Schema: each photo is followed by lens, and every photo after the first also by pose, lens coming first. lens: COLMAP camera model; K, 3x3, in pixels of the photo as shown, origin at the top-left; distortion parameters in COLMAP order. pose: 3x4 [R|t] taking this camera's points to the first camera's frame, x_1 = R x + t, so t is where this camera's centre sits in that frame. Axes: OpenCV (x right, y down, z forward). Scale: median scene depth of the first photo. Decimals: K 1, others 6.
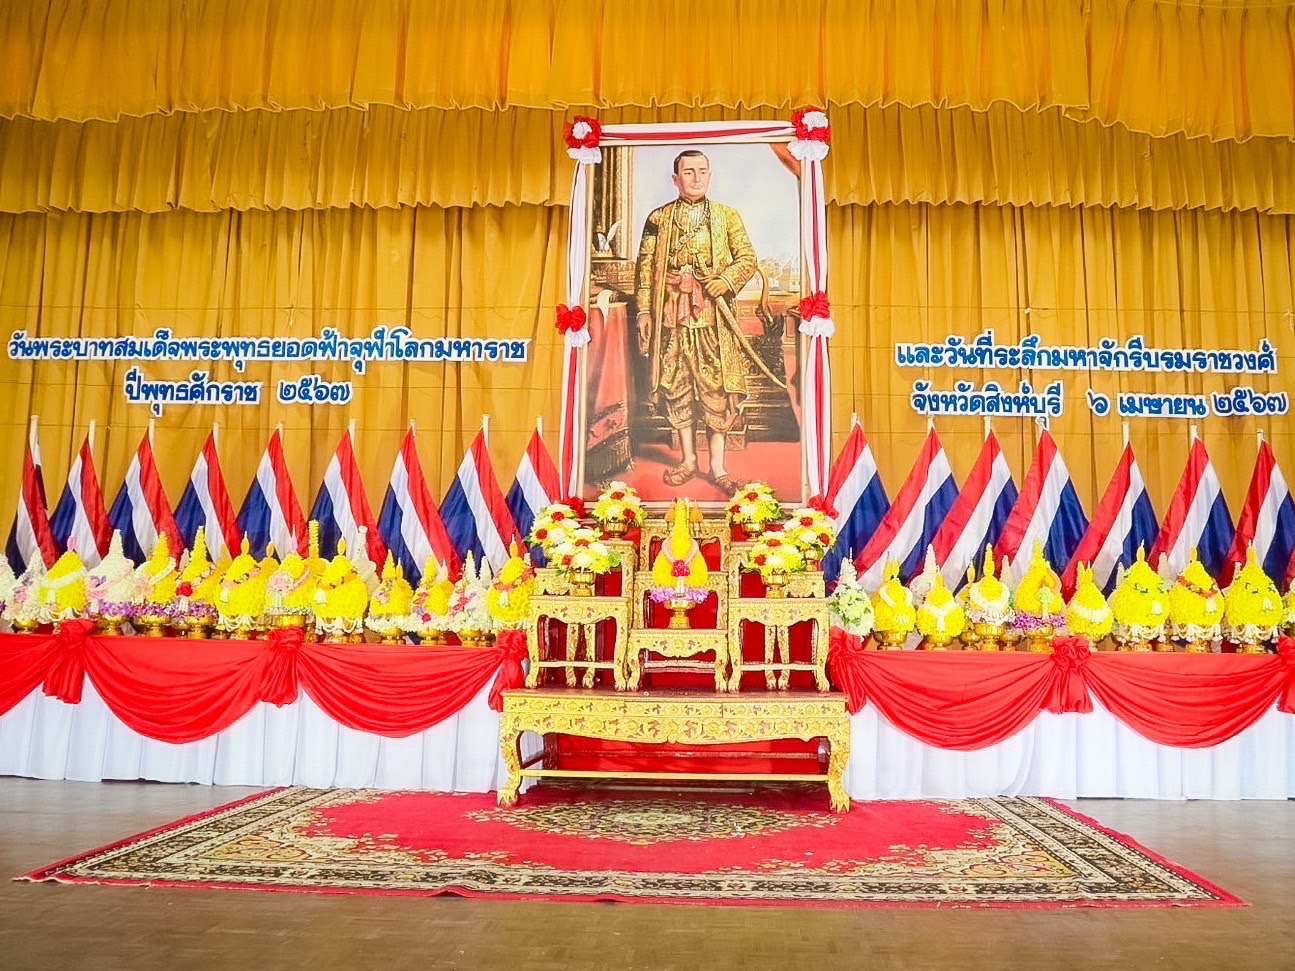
lens RADIAL K [[1082.9, 0, 722.7], [0, 1082.9, 491.5], [0, 0, 1]] dist [-0.117610, 0.072421]
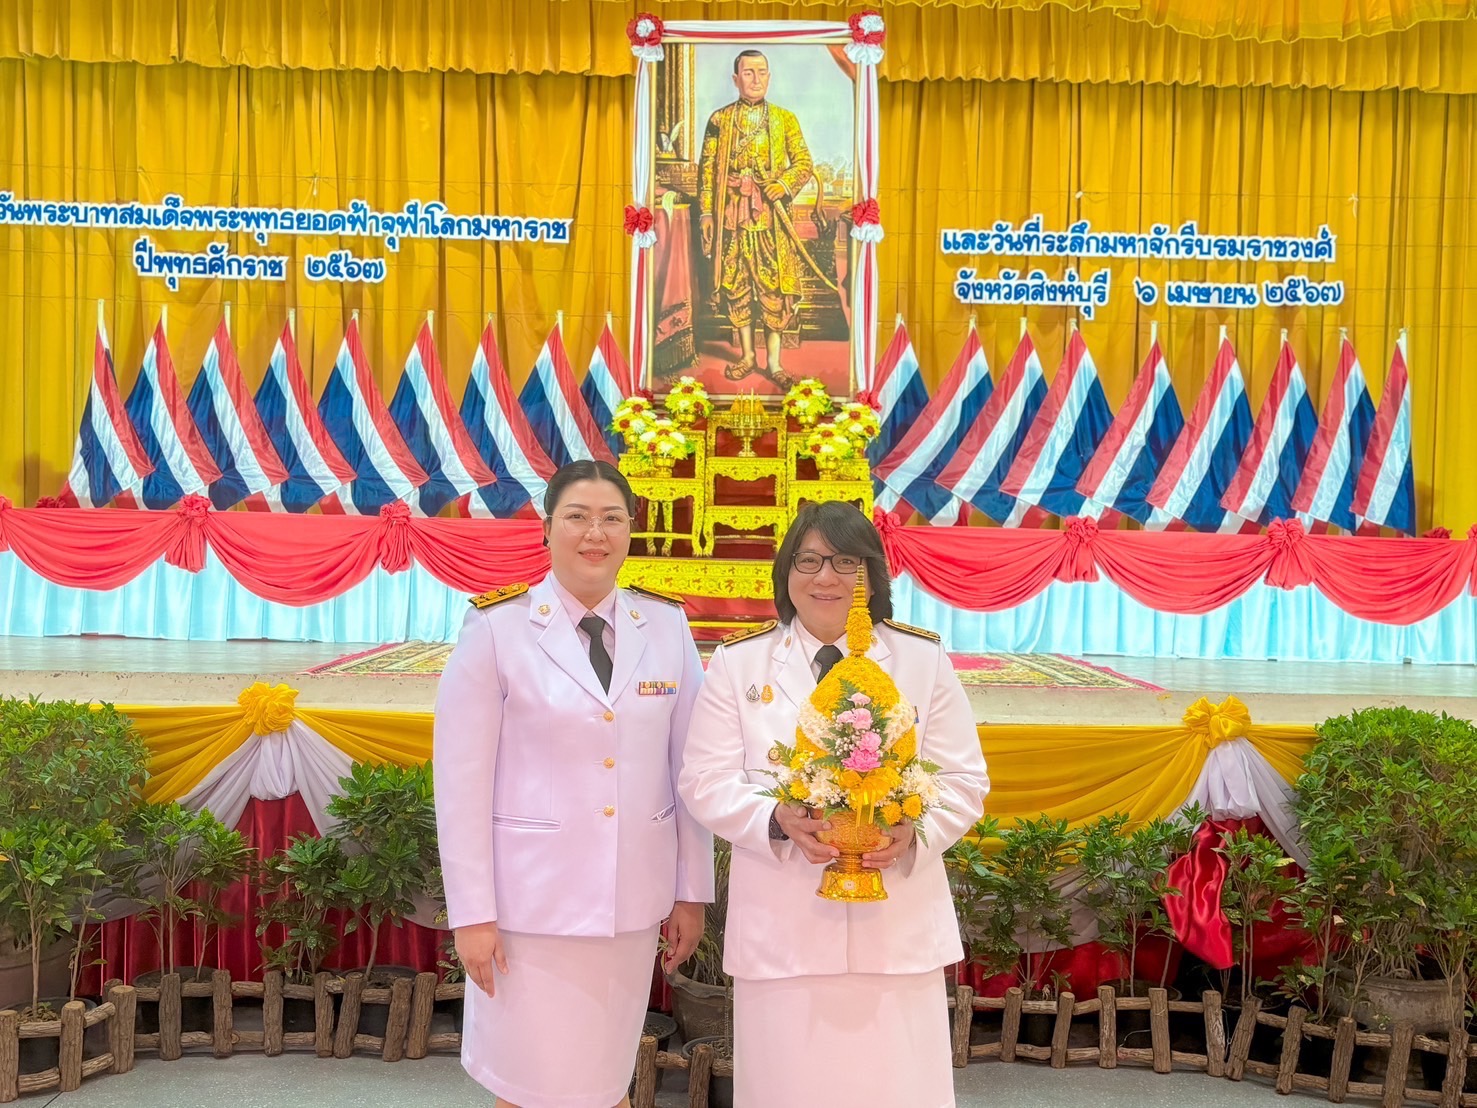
lens RADIAL K [[1592.9, 0, 732.7], [0, 1592.9, 592.2], [0, 0, 1]] dist [0.165982, -0.565035]
pose [[0.999562, 0.007214, 0.028703, -0.089449], [-0.011600, 0.987736, 0.155704, -0.043995], [-0.027228, -0.155969, 0.987387, -0.630182]]
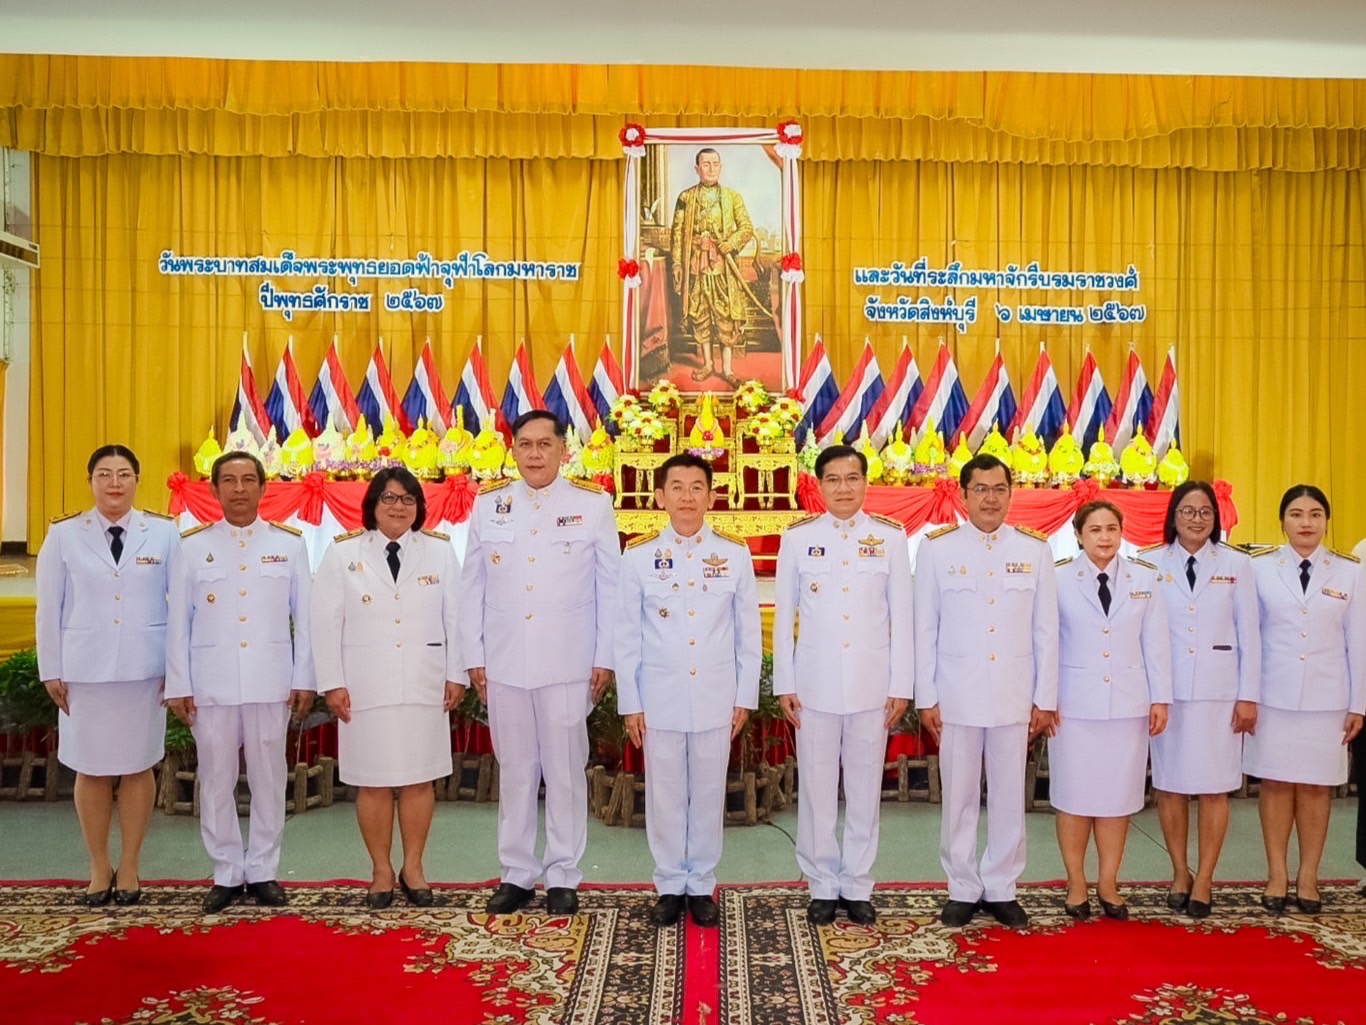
lens RADIAL K [[1466.8, 0, 763.6], [0, 1466.8, 548.5], [0, 0, 1]] dist [-0.122440, 0.199320]
pose [[0.998686, -0.005609, 0.050939, -0.058350], [-0.002244, 0.988253, 0.152810, -0.085684], [-0.051198, -0.152724, 0.986942, -1.050468]]
